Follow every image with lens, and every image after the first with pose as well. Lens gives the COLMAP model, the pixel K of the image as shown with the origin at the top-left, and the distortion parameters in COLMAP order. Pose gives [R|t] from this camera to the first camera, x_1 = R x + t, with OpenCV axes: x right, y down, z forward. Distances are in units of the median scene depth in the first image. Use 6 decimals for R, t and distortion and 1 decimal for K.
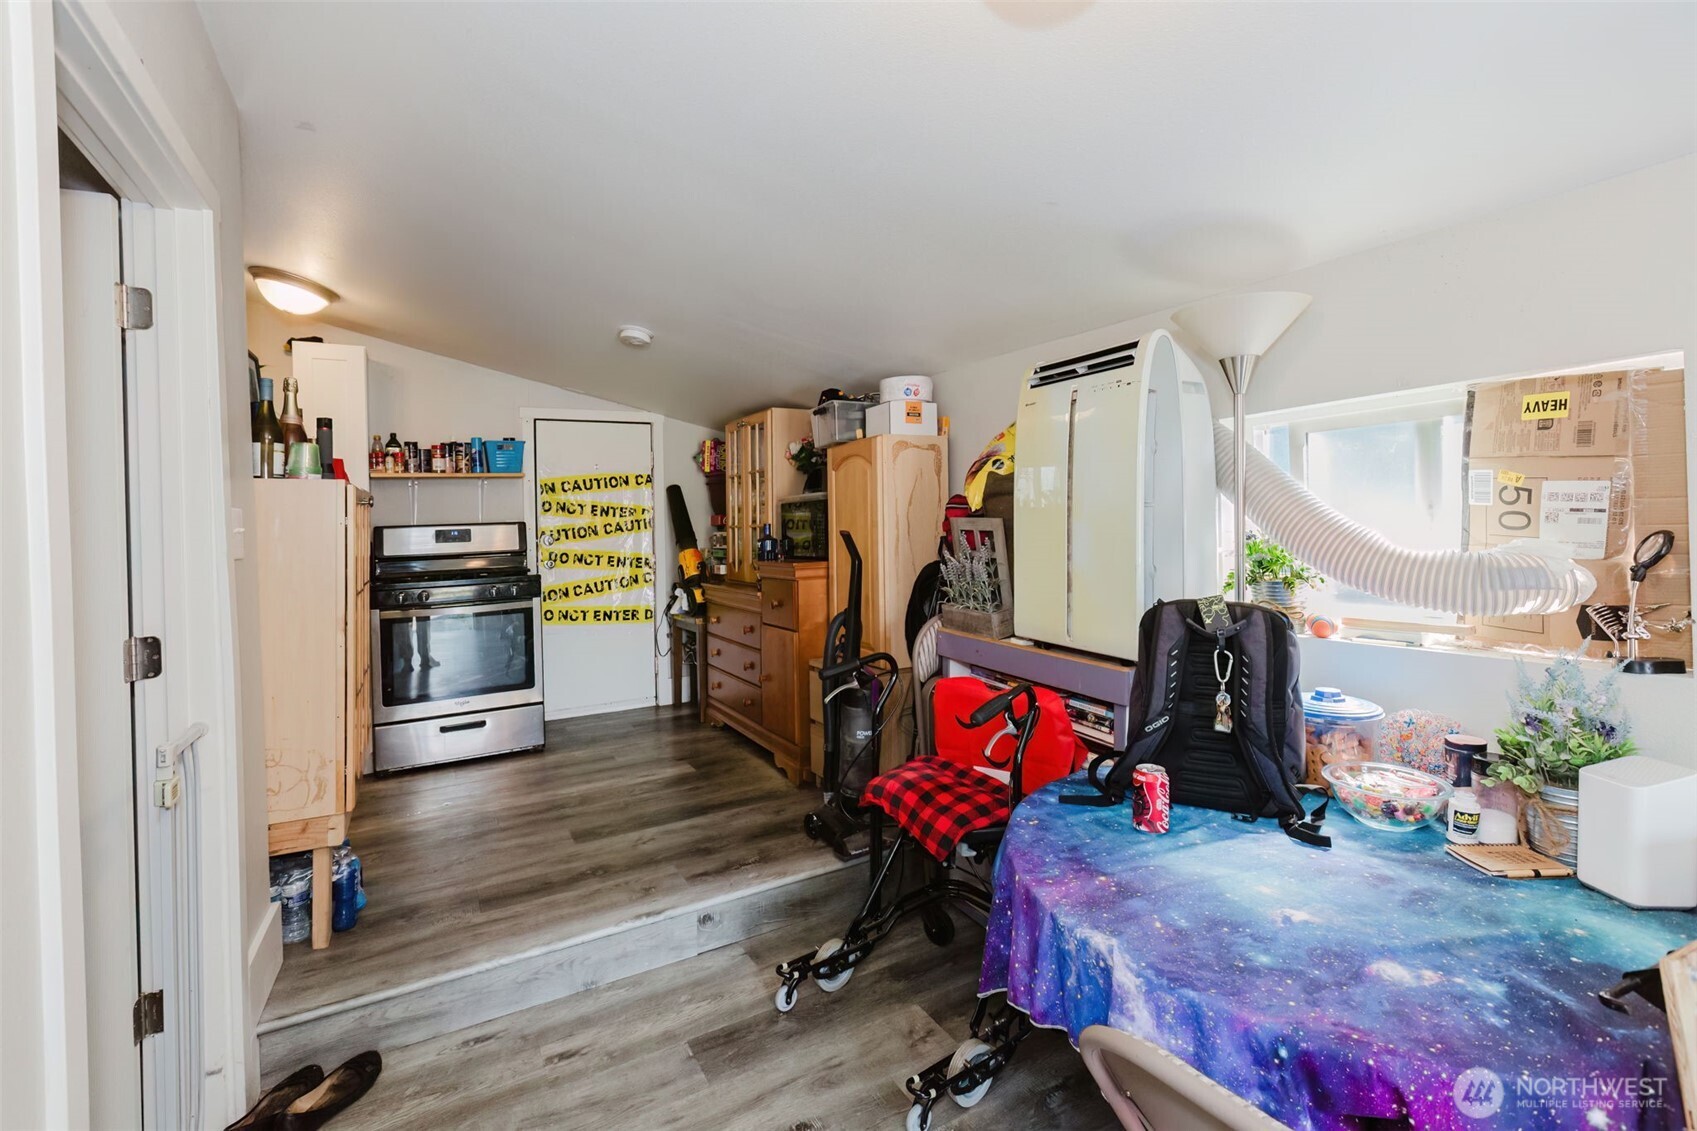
lens RADIAL K [[771.2, 0, 847.3], [0, 771.2, 501.3], [0, 0, 1]] dist [0.000992, 0.000245]
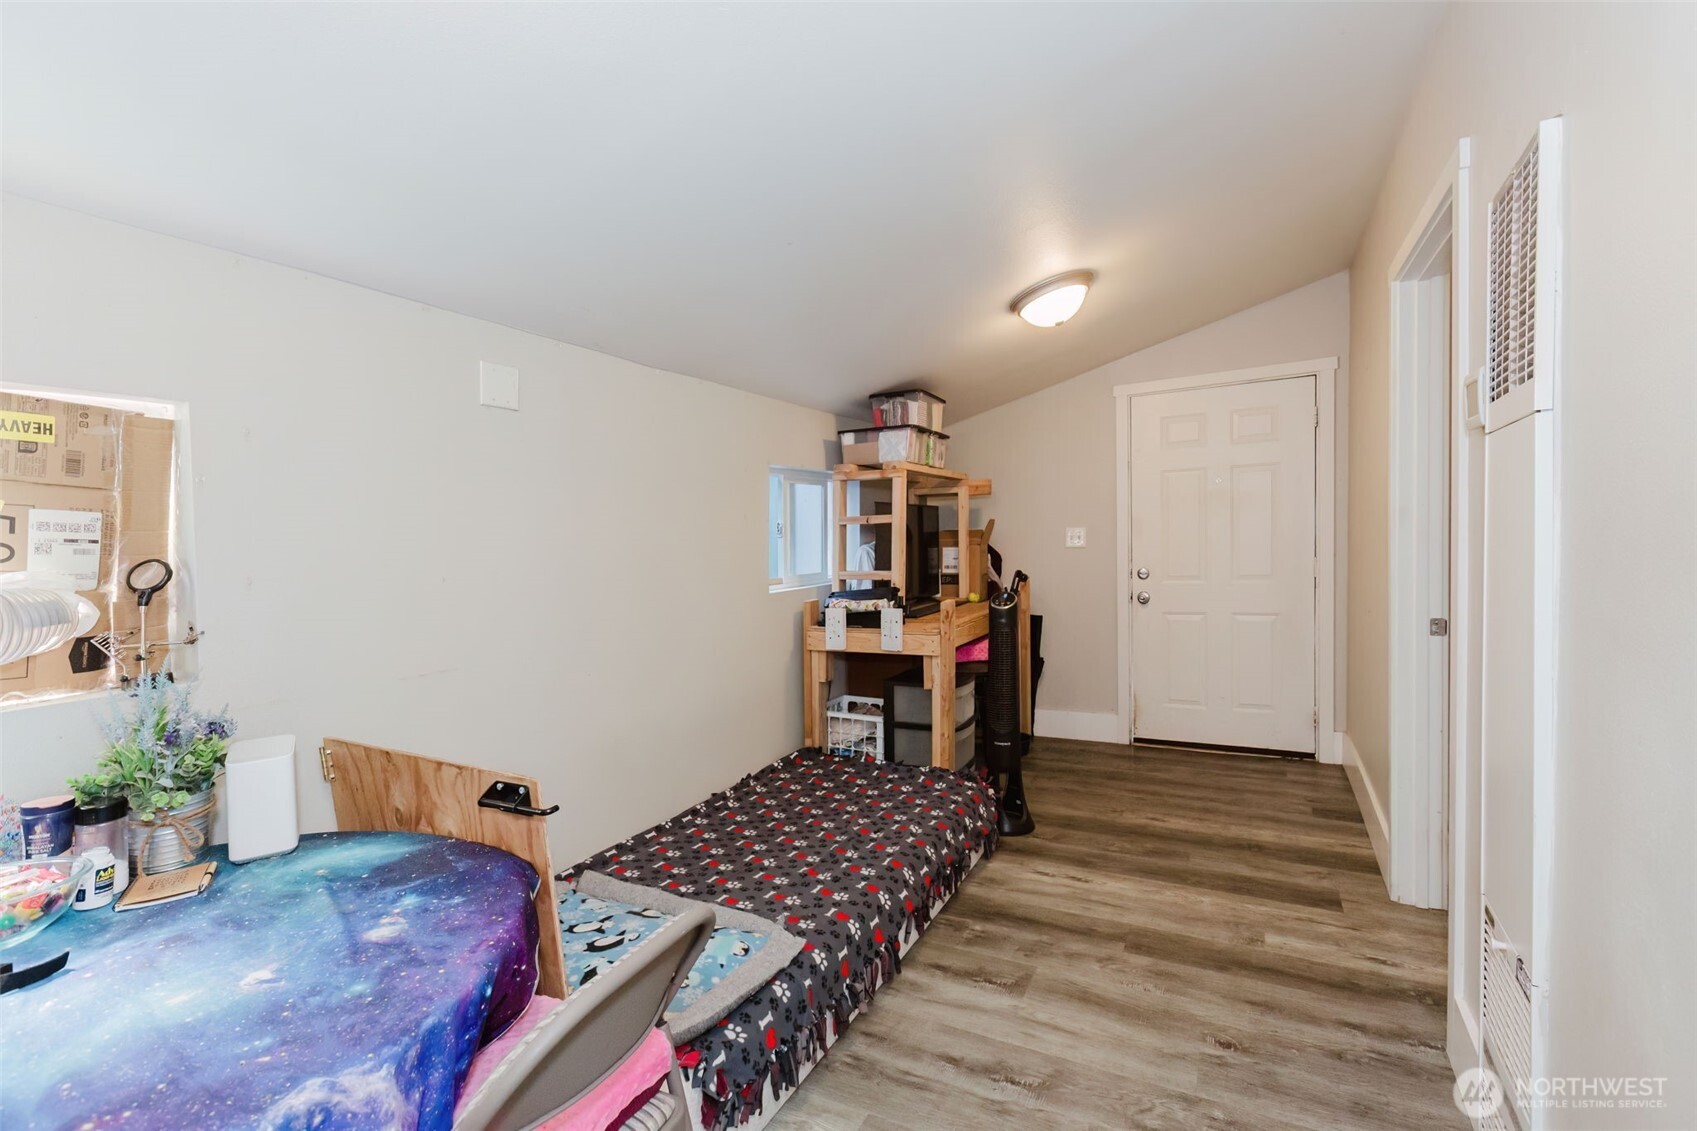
lens RADIAL K [[754.3, 0, 848.5], [0, 754.3, 565.5], [0, 0, 1]] dist [-0.000592, 0.000051]
pose [[-0.535960, 0.021795, 0.843962, -0.386333], [0.031648, 0.999483, -0.005713, 0.079985], [-0.843650, 0.023648, -0.536372, 0.692682]]
